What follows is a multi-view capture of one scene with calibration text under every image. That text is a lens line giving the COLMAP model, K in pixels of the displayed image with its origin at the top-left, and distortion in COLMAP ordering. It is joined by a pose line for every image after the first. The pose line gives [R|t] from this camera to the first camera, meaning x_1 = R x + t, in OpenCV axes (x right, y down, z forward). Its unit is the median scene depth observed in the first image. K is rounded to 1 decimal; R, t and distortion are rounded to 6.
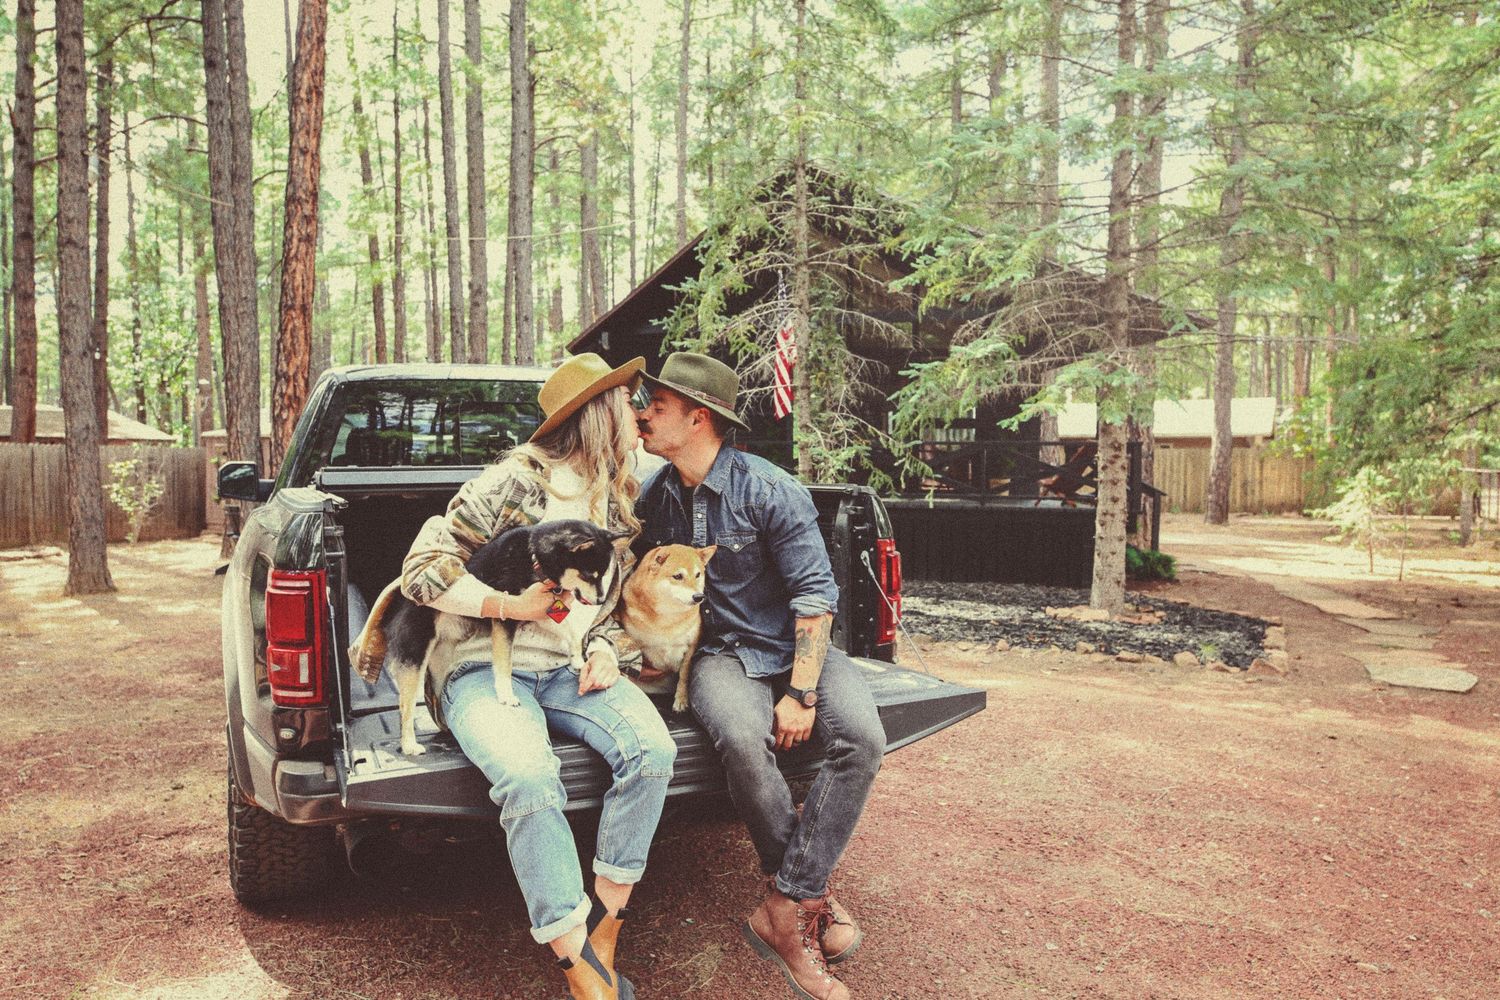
lens RADIAL K [[963.3, 0, 746.6], [0, 963.3, 492.3], [0, 0, 1]] dist [0.011711, -0.003175]
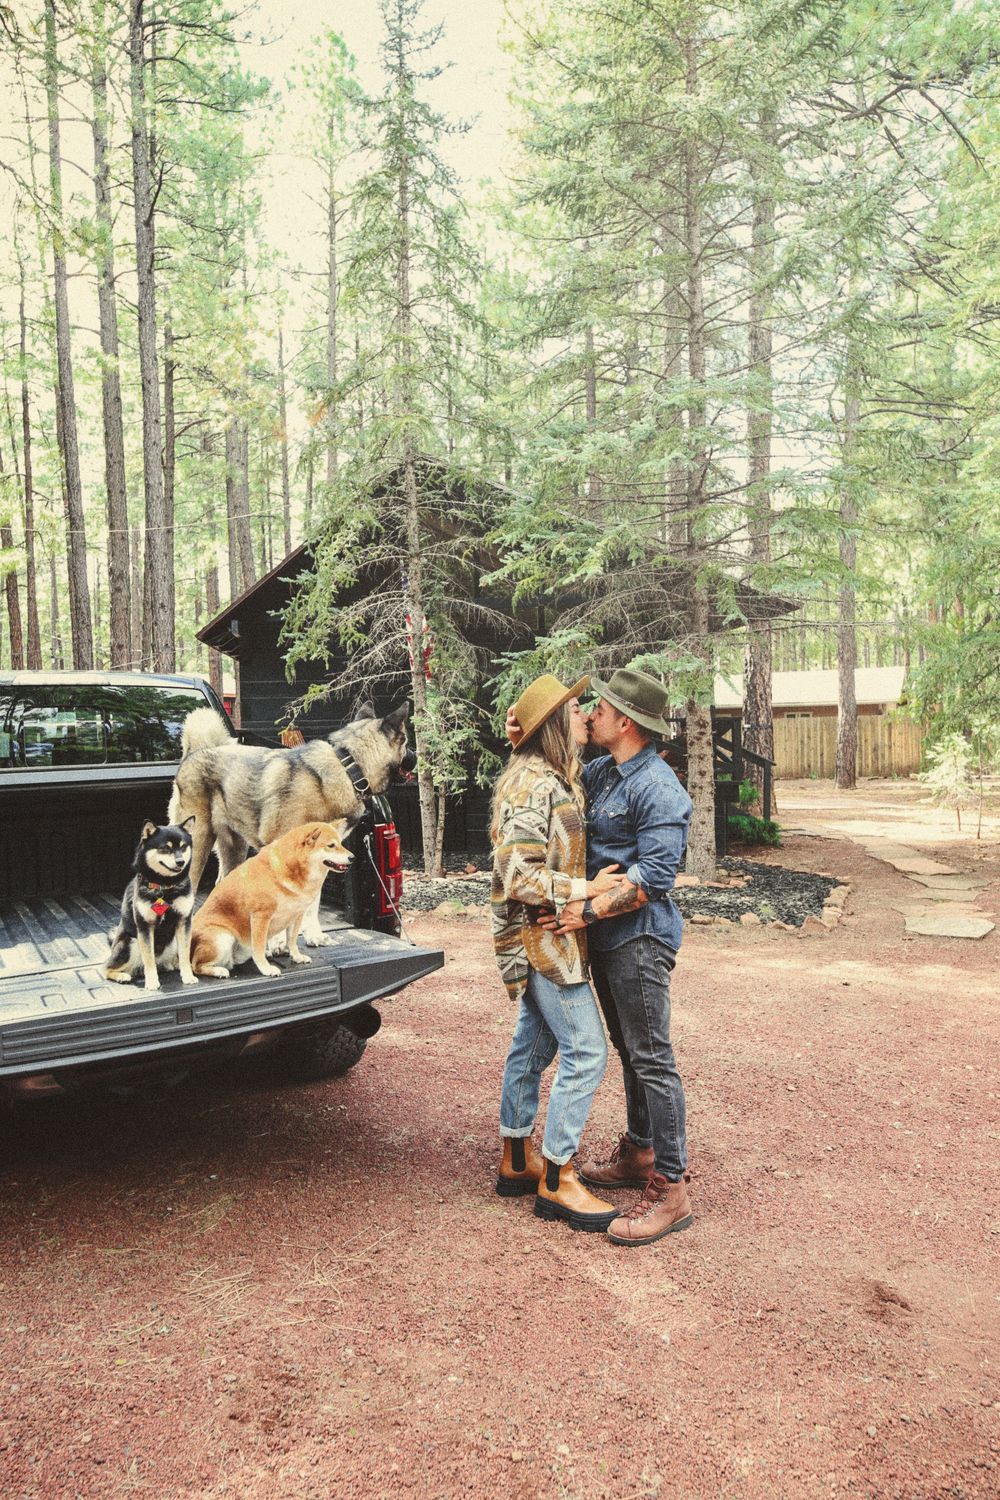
lens RADIAL K [[963.3, 0, 506.8], [0, 963.3, 747.0], [0, 0, 1]] dist [0.011711, -0.003175]
pose [[0.995744, -0.026823, 0.088174, 0.062733], [0.028600, 0.999411, -0.018945, -0.006826], [-0.087614, 0.021386, 0.995925, -0.048847]]
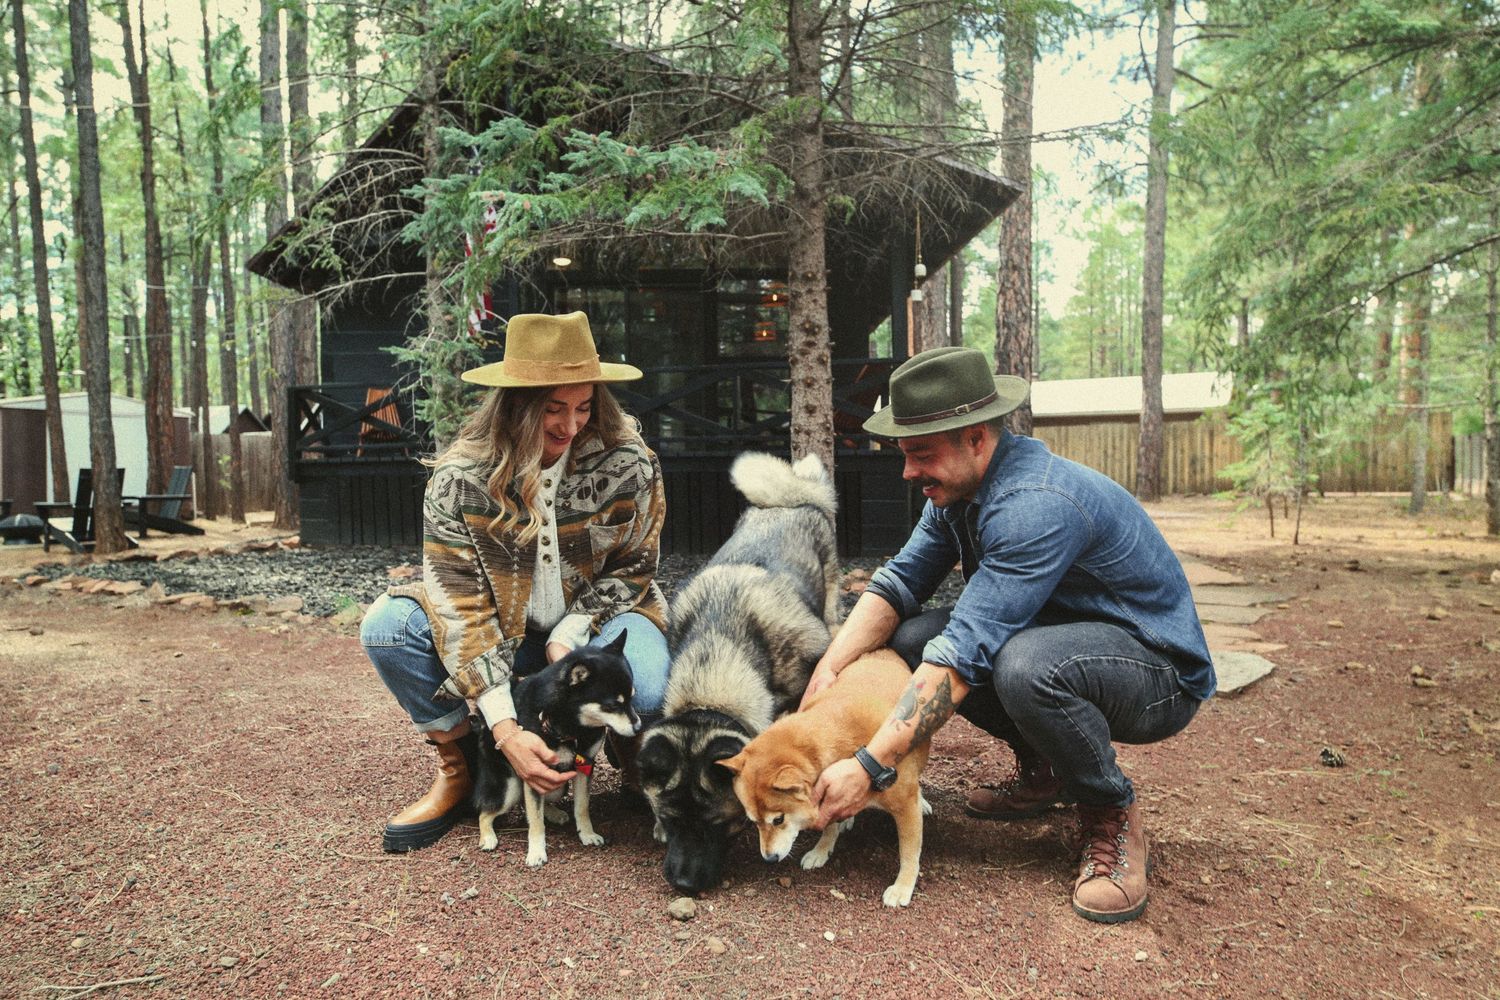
lens RADIAL K [[963.3, 0, 746.6], [0, 963.3, 492.3], [0, 0, 1]] dist [0.011711, -0.003175]
pose [[0.999914, -0.012978, -0.002084, 0.303712], [0.012965, 0.999896, -0.006241, 0.061358], [0.002165, 0.006214, 0.999978, 0.301600]]
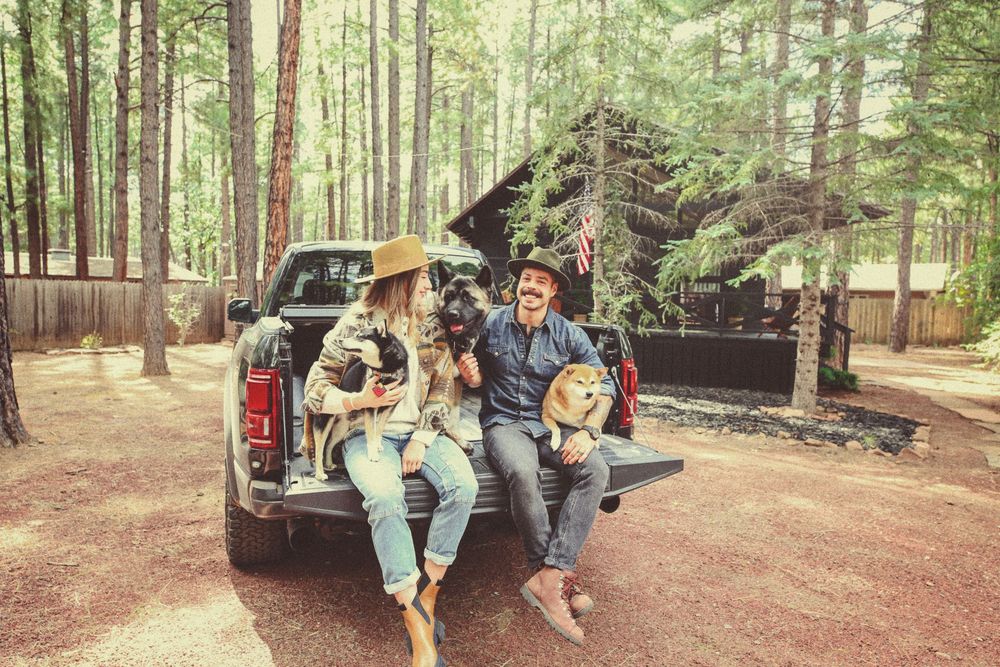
lens RADIAL K [[642.2, 0, 497.8], [0, 642.2, 328.4], [0, 0, 1]] dist [0.011711, -0.003175]
pose [[0.993581, 0.024588, -0.110417, 0.016247], [-0.023252, 0.999640, 0.013365, -0.003649], [0.110706, -0.010712, 0.993795, -0.018578]]
